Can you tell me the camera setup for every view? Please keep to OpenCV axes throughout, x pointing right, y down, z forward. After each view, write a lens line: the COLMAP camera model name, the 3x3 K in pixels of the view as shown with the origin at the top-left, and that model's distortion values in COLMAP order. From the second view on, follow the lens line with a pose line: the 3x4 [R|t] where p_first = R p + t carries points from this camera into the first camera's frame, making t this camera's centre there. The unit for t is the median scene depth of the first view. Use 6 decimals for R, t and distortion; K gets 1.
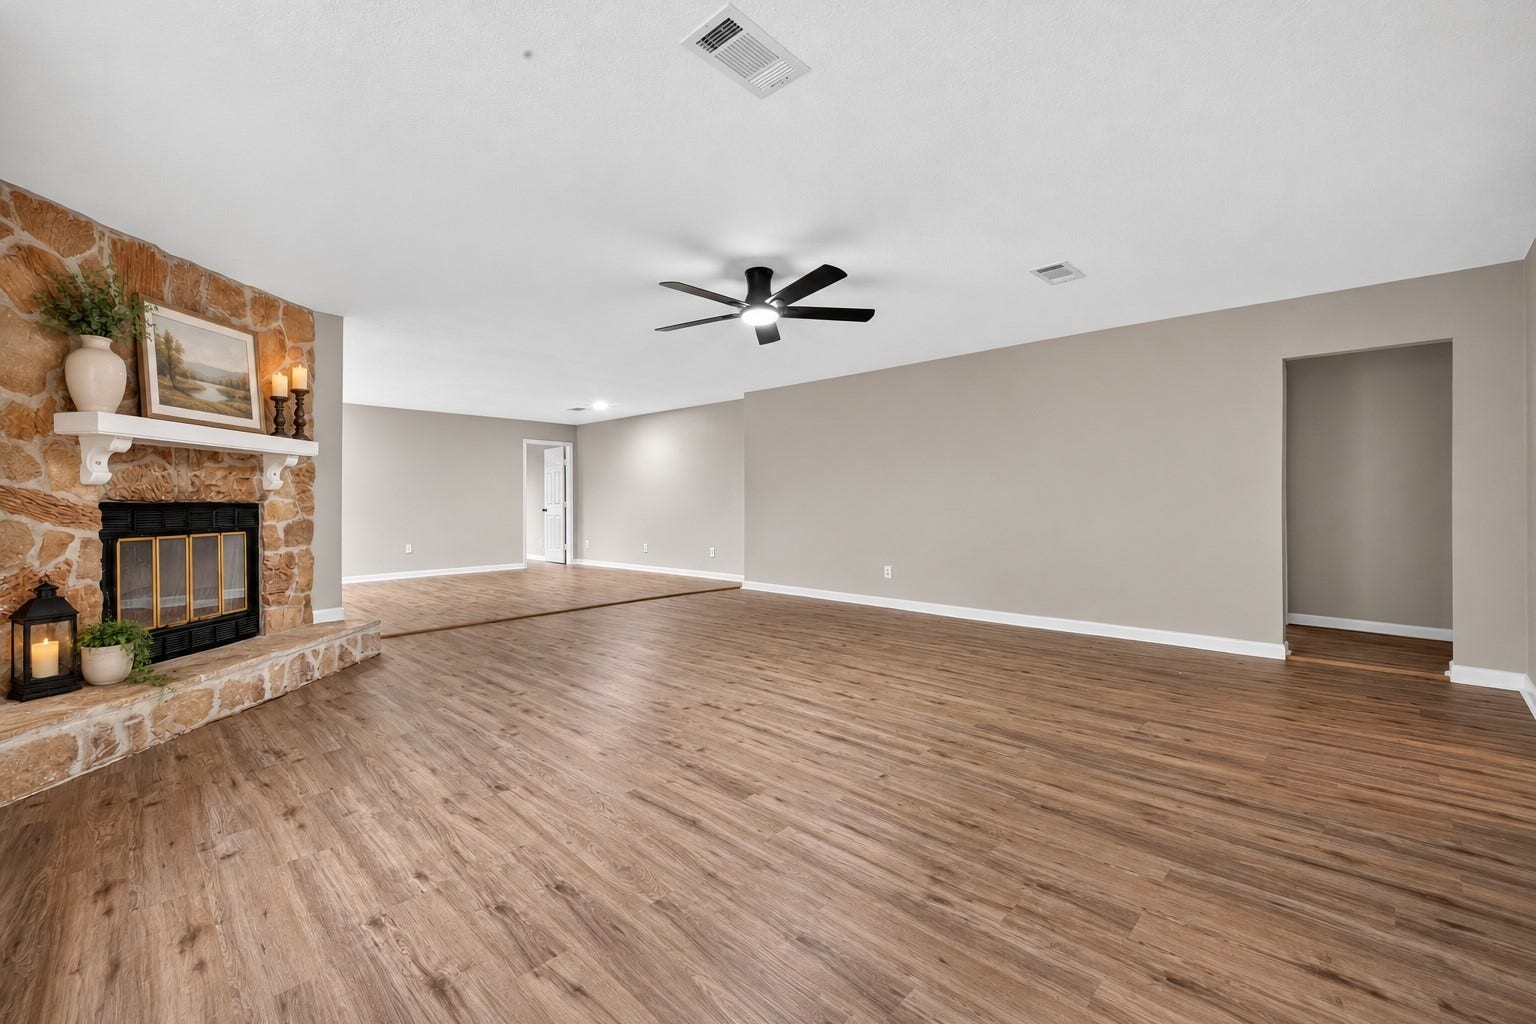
lens RADIAL K [[642.0, 0, 768.0], [0, 642.0, 512.0], [0, 0, 1]] dist [0.011921, -0.000147]
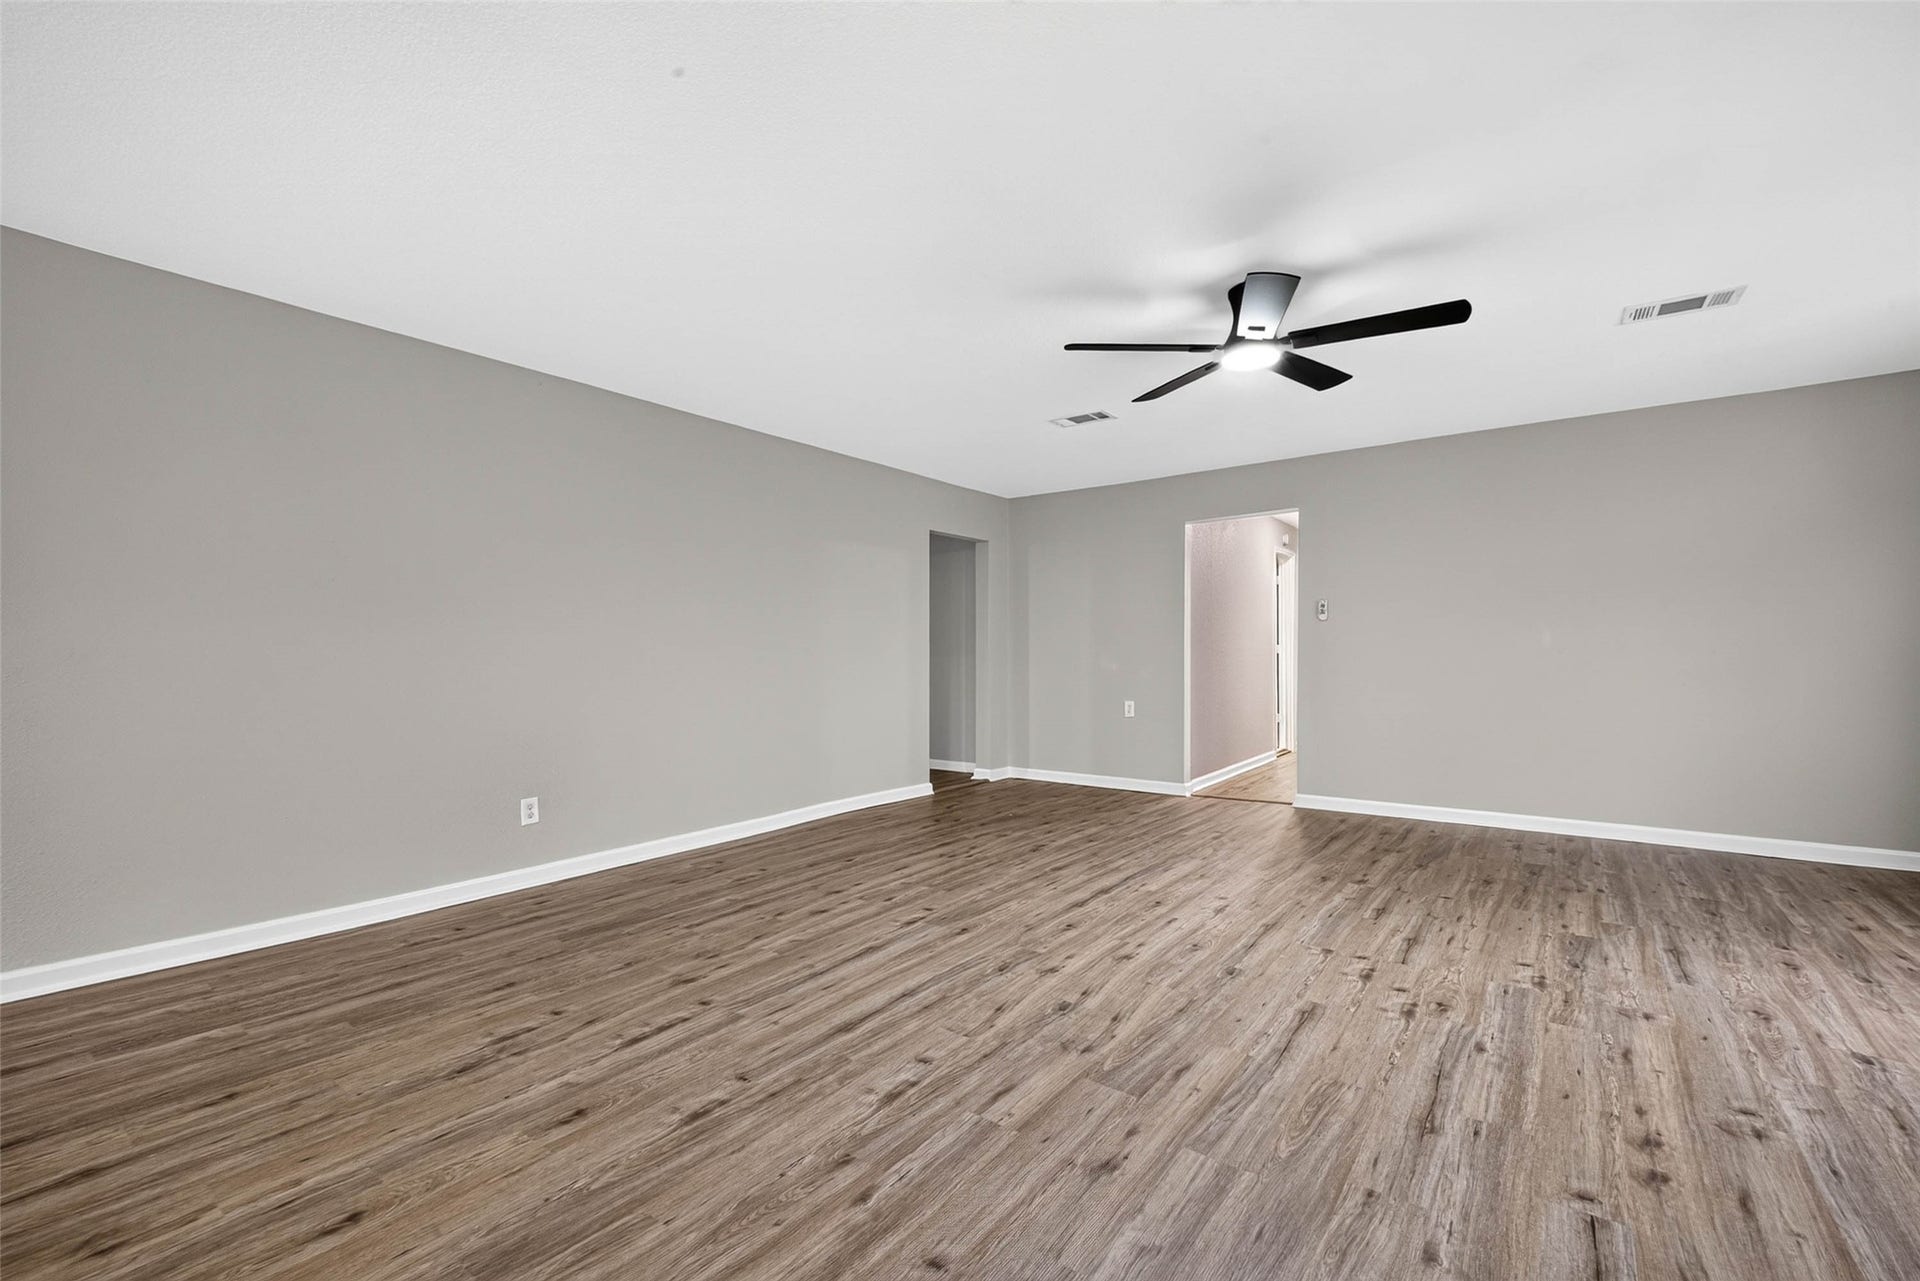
lens RADIAL K [[825.2, 0, 960.0], [0, 825.2, 640.5], [0, 0, 1]] dist [-0.001371, -0.000433]
pose [[-0.129414, 0.020493, 0.991379, -0.874559], [0.018523, 0.999662, -0.018246, -0.022710], [-0.991418, 0.016003, -0.129750, 1.535817]]
